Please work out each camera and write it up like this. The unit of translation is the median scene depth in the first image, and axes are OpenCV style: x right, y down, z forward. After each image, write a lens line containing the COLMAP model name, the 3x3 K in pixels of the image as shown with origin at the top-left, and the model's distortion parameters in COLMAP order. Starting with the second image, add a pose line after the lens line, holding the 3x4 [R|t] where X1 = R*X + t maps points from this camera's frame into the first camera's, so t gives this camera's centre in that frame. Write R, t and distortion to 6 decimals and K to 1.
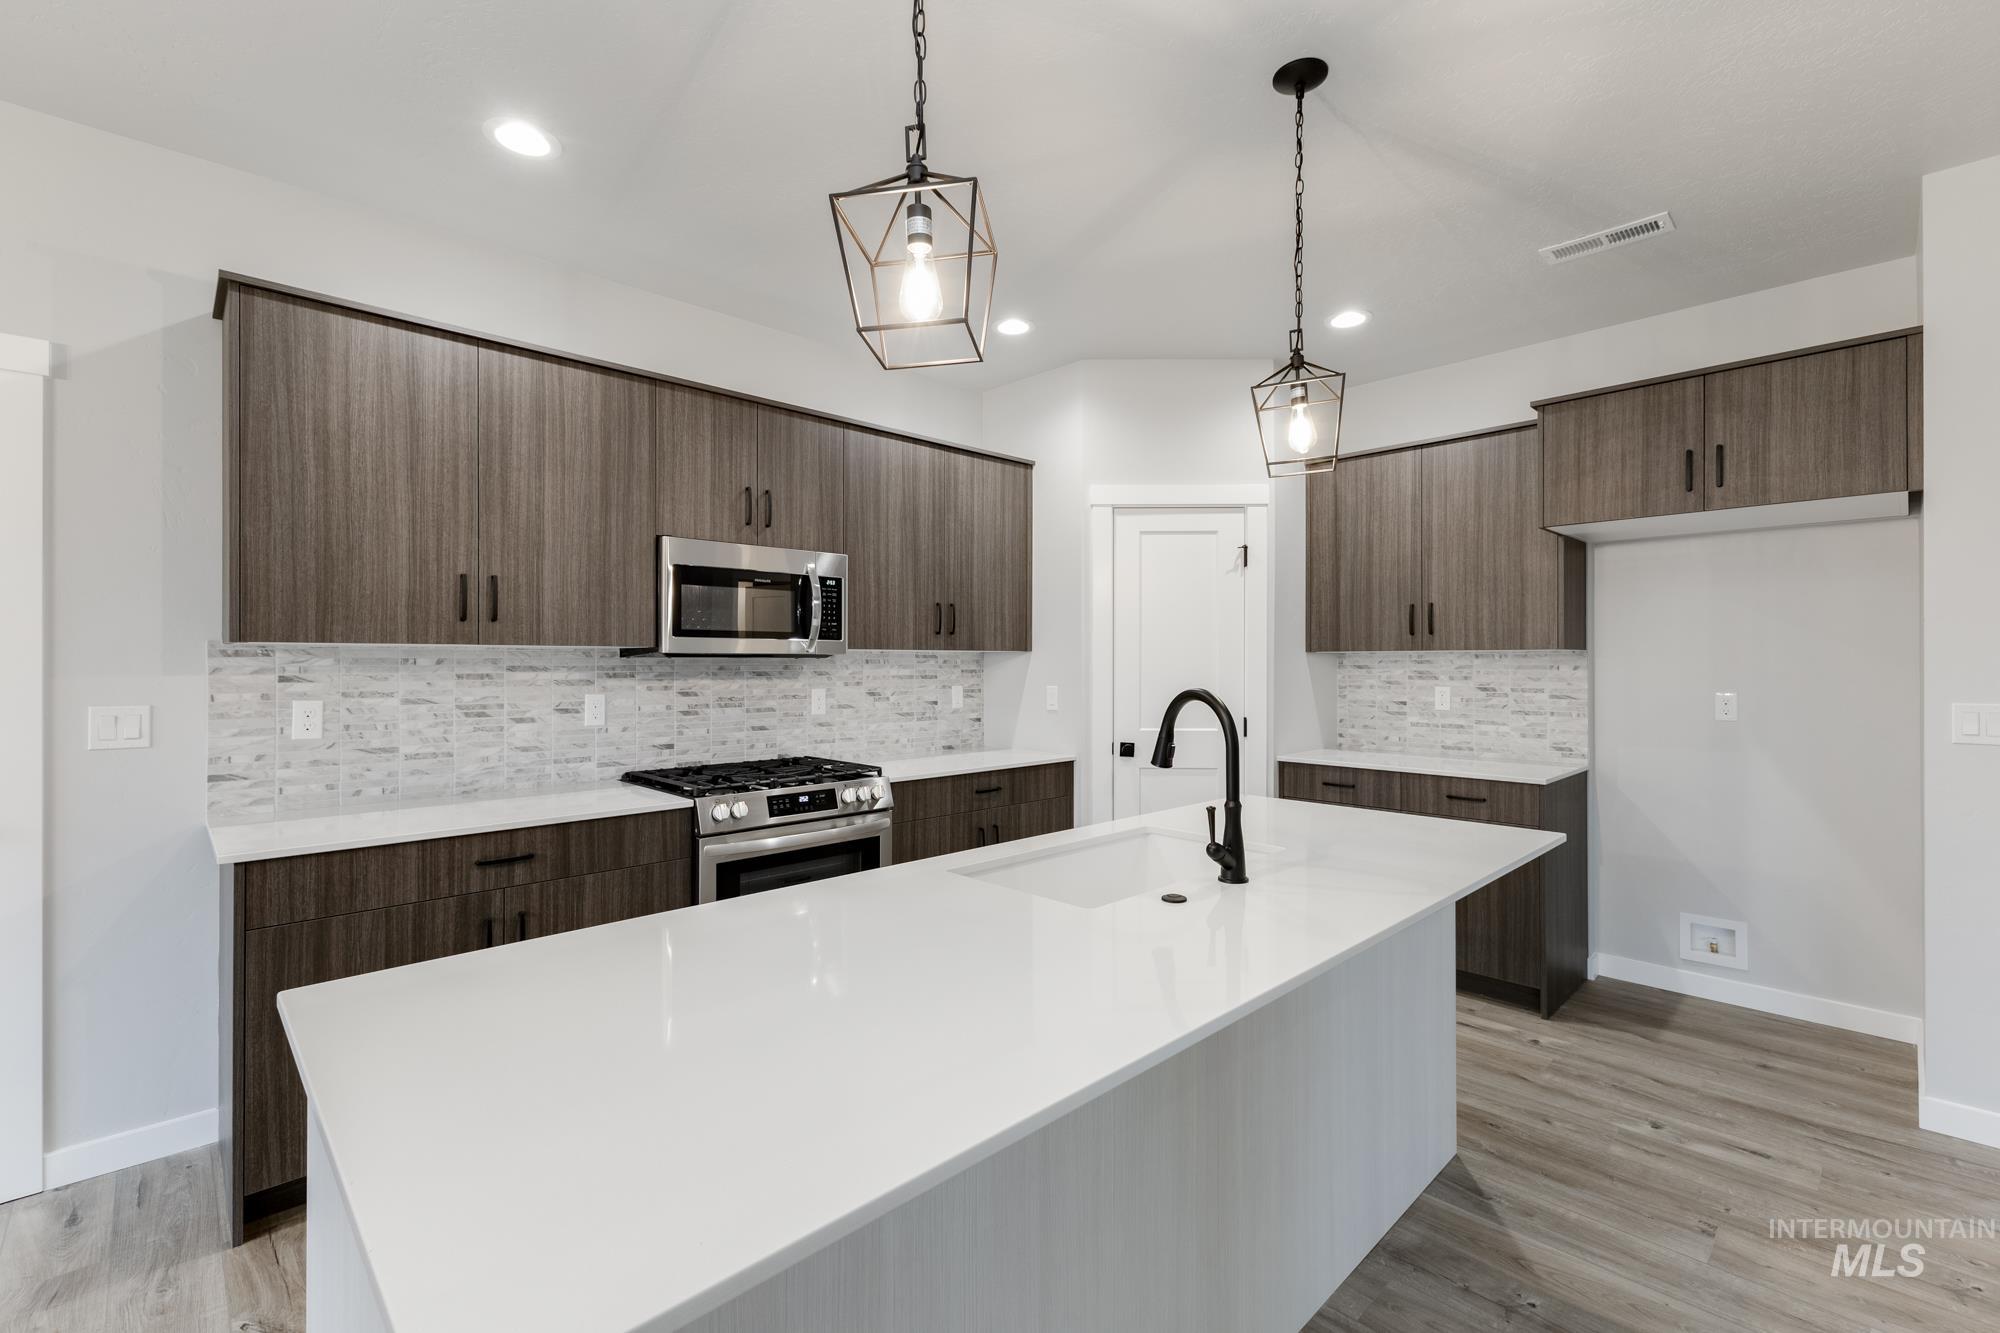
lens RADIAL K [[866.1, 0, 998.9], [0, 866.1, 666.8], [0, 0, 1]] dist [0.011809, -0.004718]
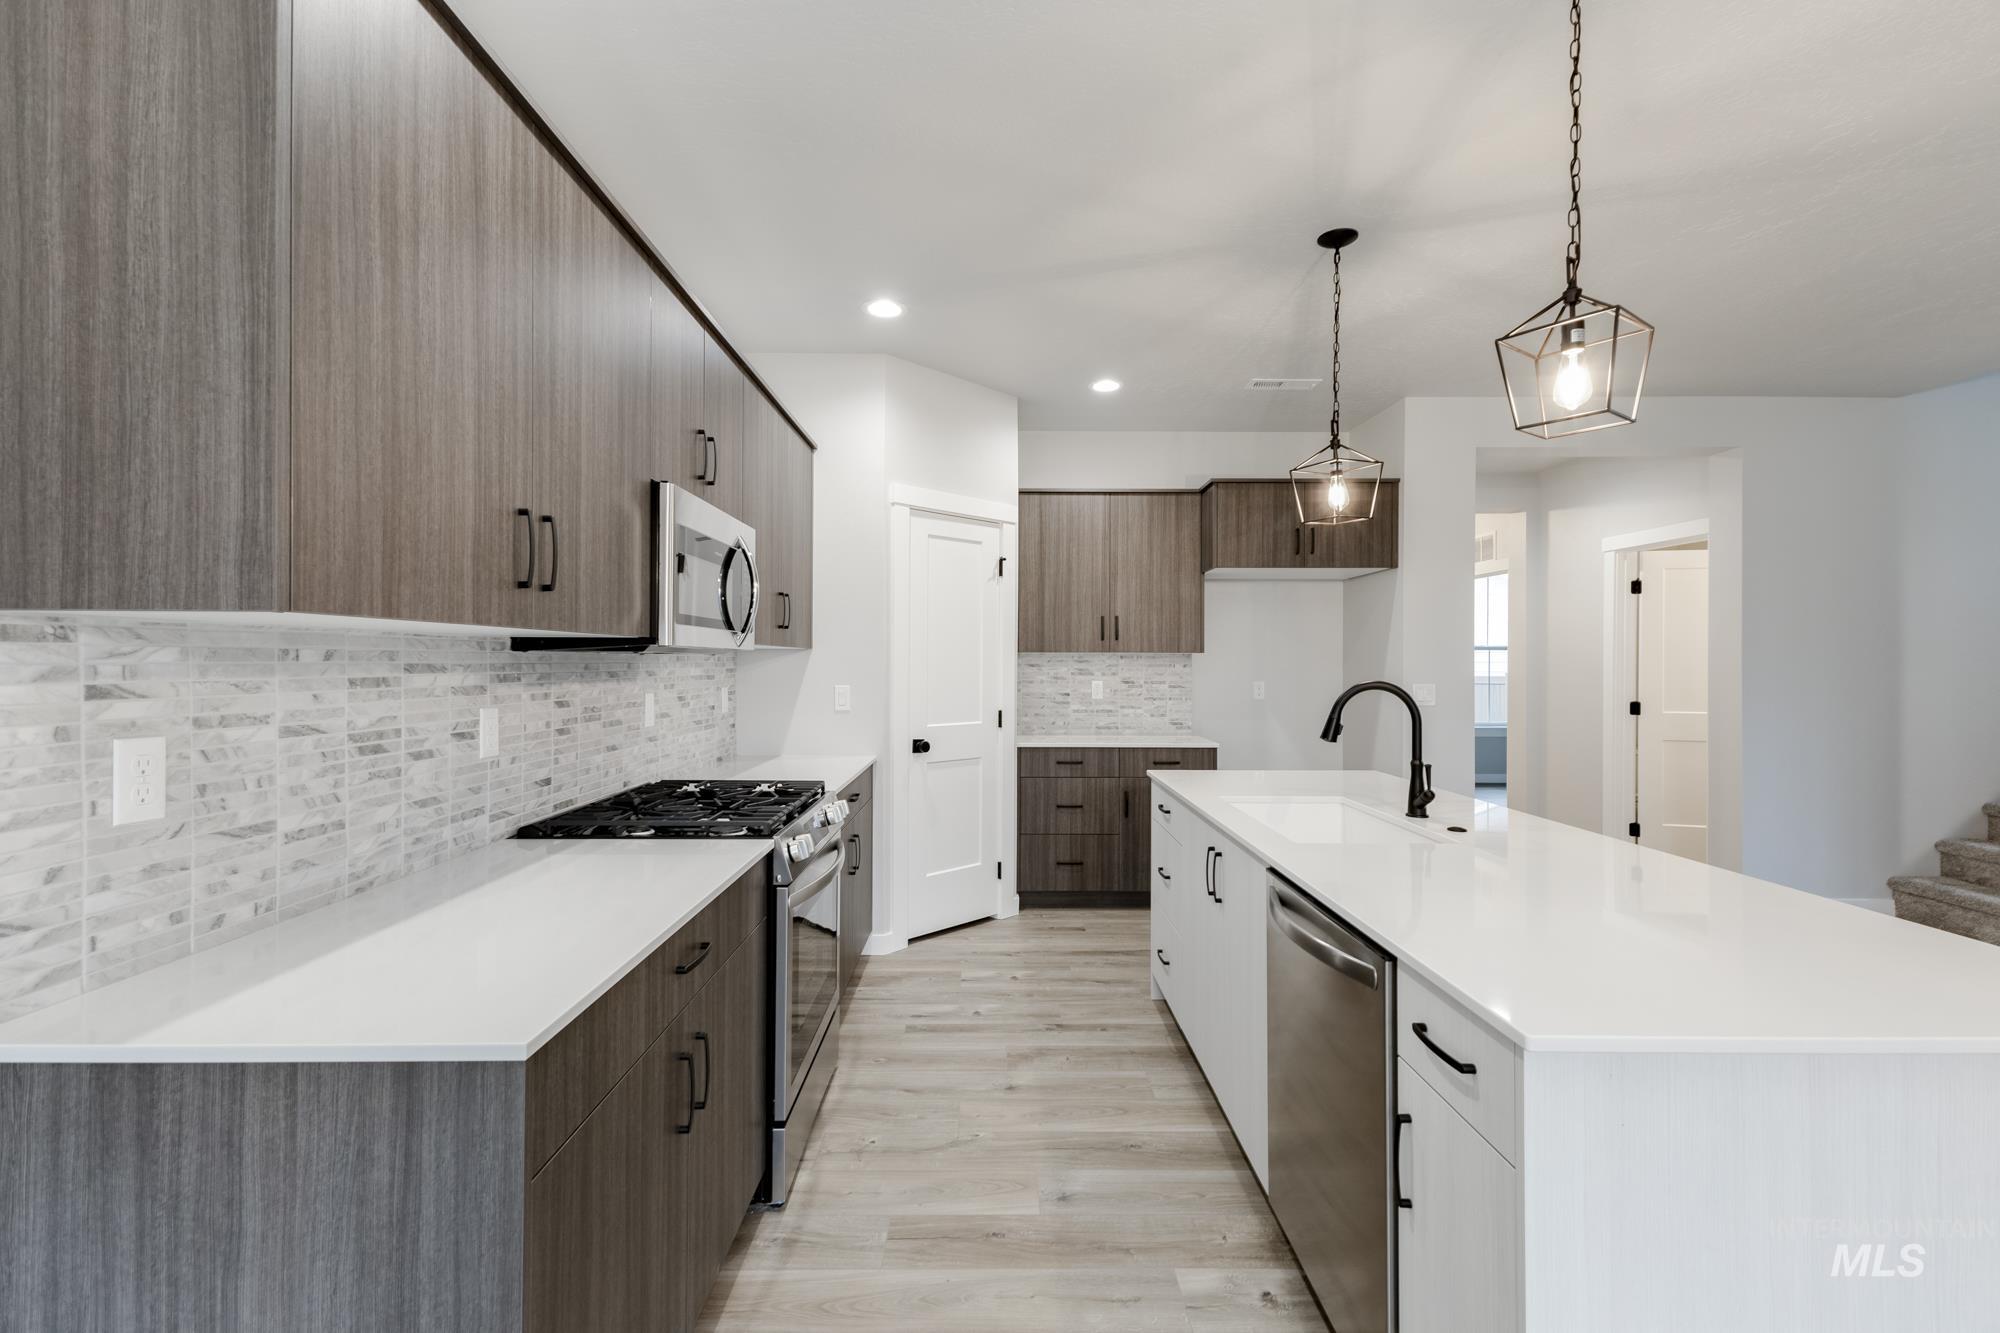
lens RADIAL K [[866.1, 0, 1014.4], [0, 866.1, 669.2], [0, 0, 1]] dist [0.011809, -0.004718]
pose [[0.679964, -0.002950, 0.733240, -0.696156], [-0.000691, 0.999989, 0.004664, -0.000128], [-0.733245, -0.003678, 0.679954, 0.294598]]
